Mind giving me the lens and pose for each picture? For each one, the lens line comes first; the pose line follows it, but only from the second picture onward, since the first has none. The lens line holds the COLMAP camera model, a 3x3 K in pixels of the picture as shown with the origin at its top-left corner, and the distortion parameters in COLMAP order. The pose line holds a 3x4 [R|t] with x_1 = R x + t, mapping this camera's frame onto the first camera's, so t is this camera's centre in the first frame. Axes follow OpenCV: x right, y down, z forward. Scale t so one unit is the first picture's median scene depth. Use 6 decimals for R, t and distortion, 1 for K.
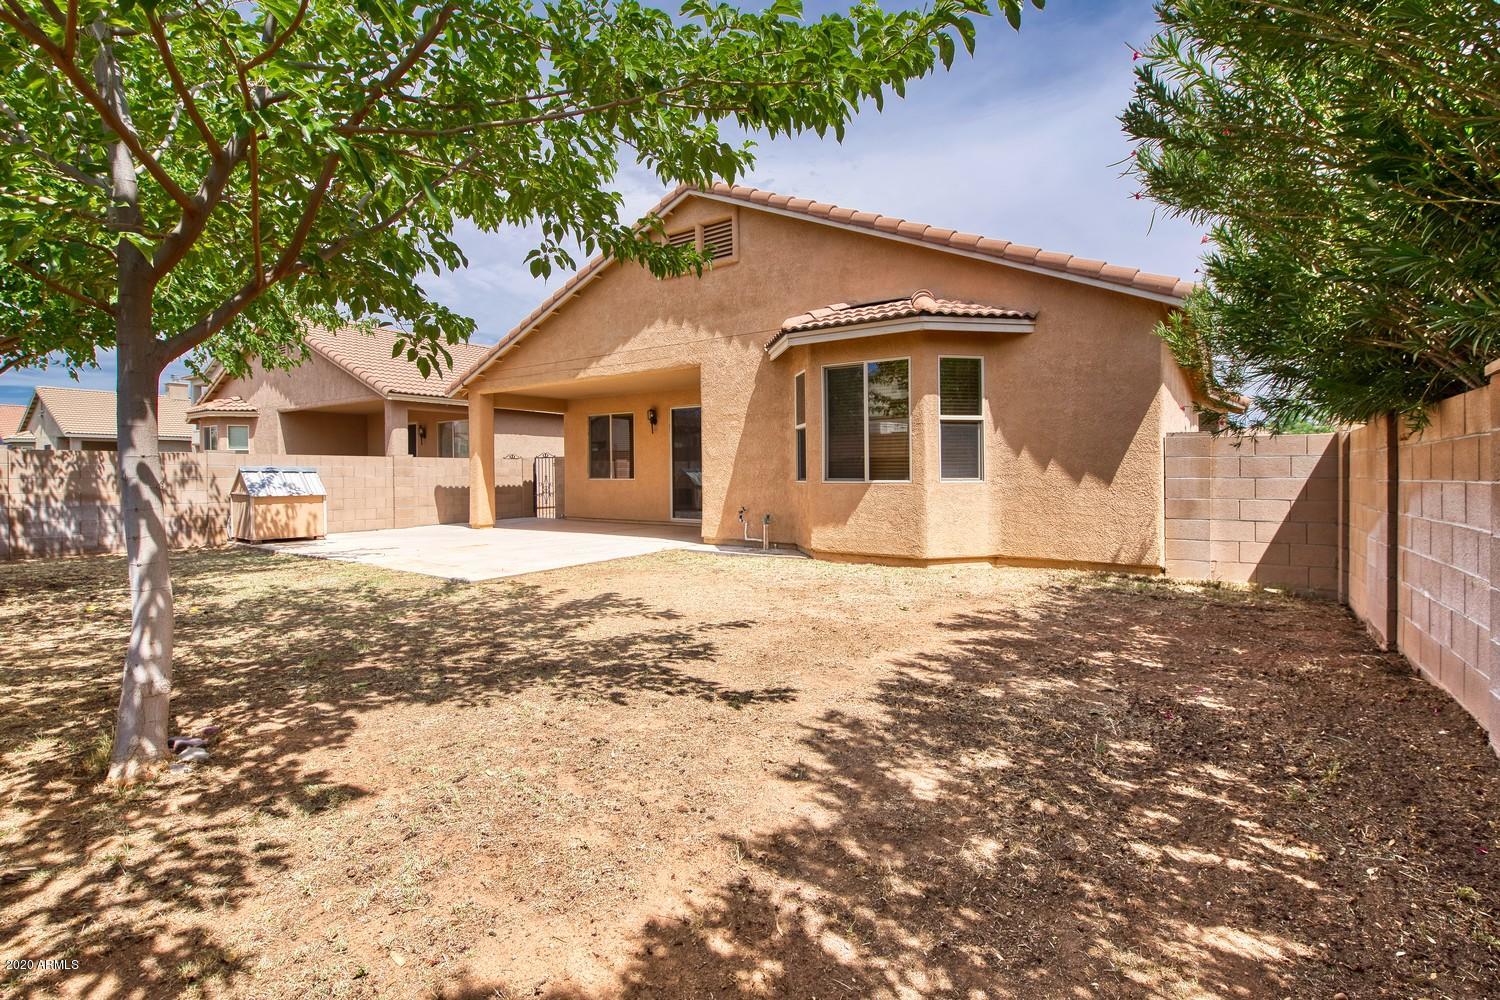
lens RADIAL K [[683.1, 0, 740.6], [0, 683.1, 471.7], [0, 0, 1]] dist [0.001002, -0.000005]
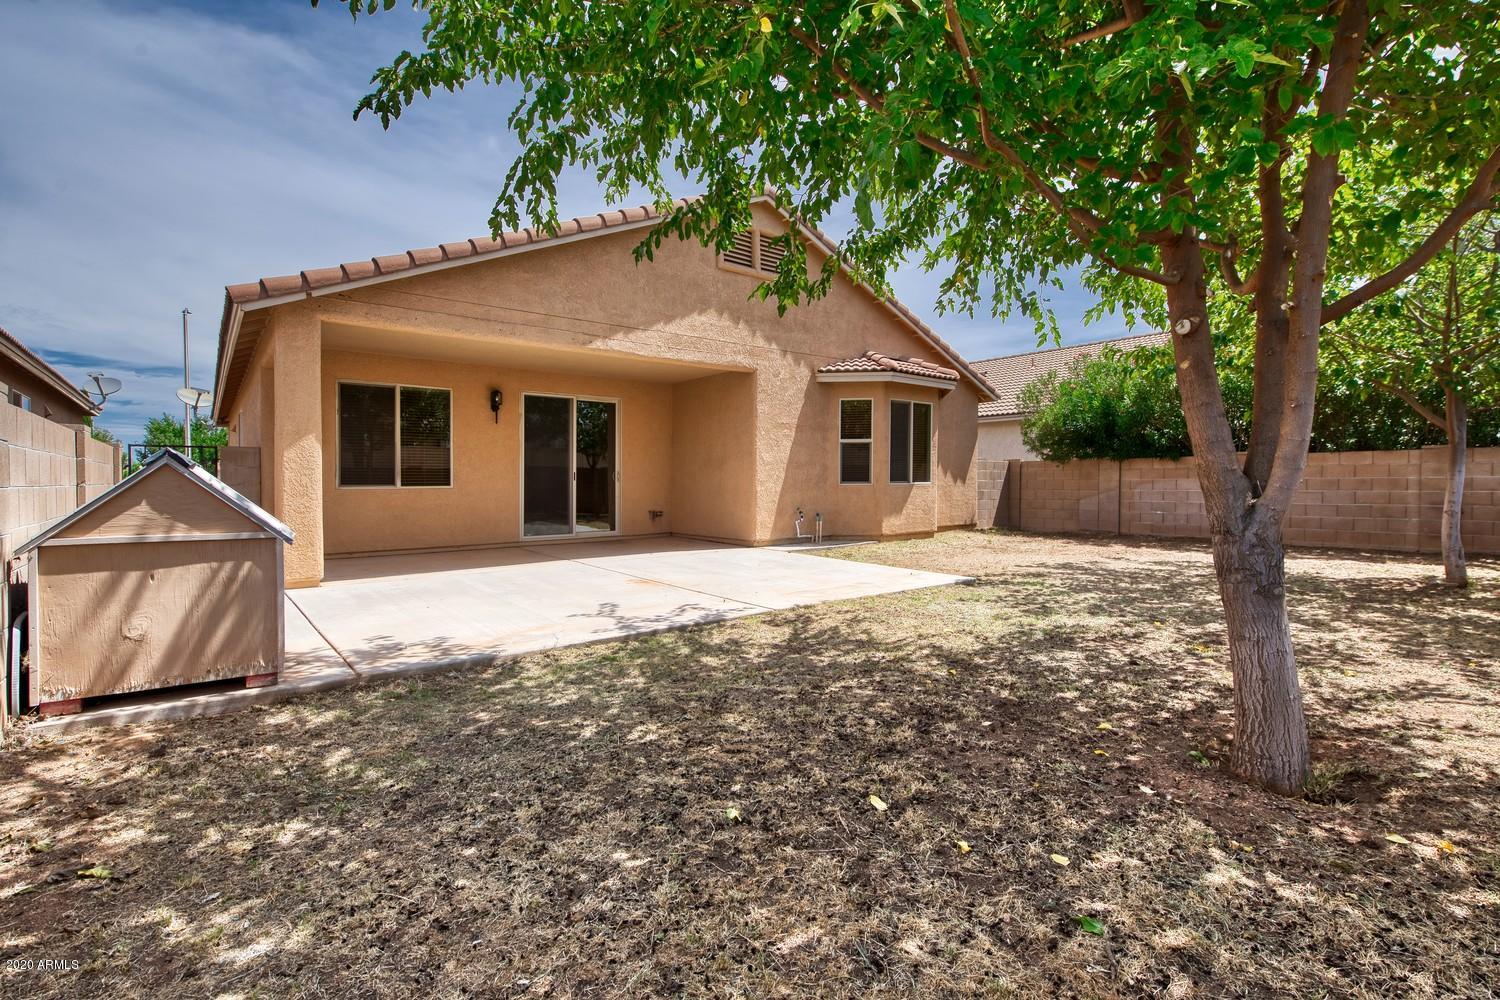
lens RADIAL K [[683.1, 0, 749.7], [0, 683.1, 497.9], [0, 0, 1]] dist [0.001002, -0.000005]
pose [[0.273144, -0.020149, 0.961762, -1.097353], [0.001286, 0.999787, 0.020580, 0.012091], [-0.961972, -0.004385, 0.273111, 0.774467]]
